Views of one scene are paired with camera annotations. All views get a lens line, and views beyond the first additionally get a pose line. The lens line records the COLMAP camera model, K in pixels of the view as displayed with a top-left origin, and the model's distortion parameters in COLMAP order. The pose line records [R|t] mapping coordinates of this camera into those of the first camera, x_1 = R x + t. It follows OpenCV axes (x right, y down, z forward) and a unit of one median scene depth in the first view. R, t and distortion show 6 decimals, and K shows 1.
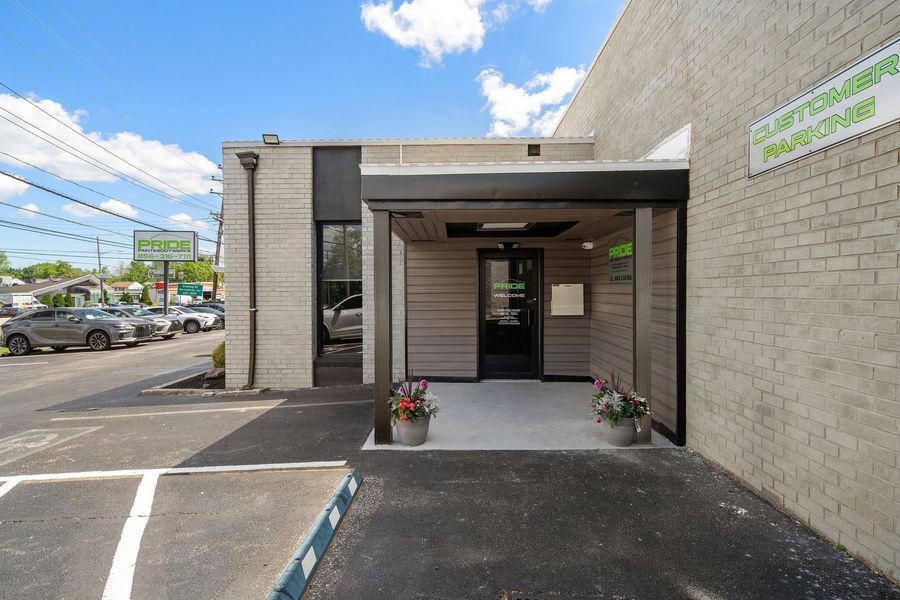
lens RADIAL K [[457.2, 0, 454.1], [0, 457.2, 302.6], [0, 0, 1]] dist [0.000269, -0.000891]
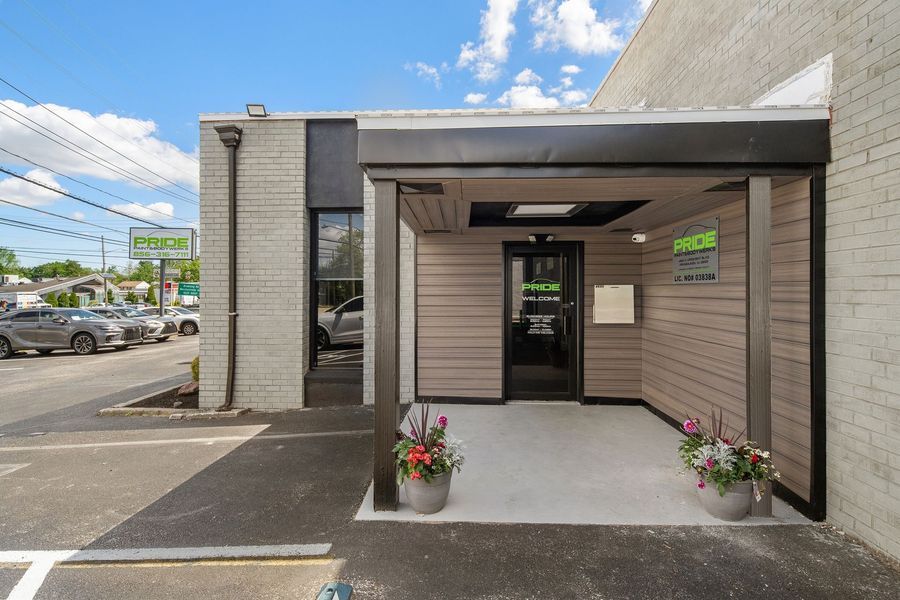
lens RADIAL K [[457.2, 0, 452.7], [0, 457.2, 298.7], [0, 0, 1]] dist [0.000269, -0.000891]
pose [[0.999833, 0.005503, -0.017405, -0.025385], [-0.005695, 0.999923, -0.011029, -0.005626], [0.017343, 0.011126, 0.999788, 0.178634]]
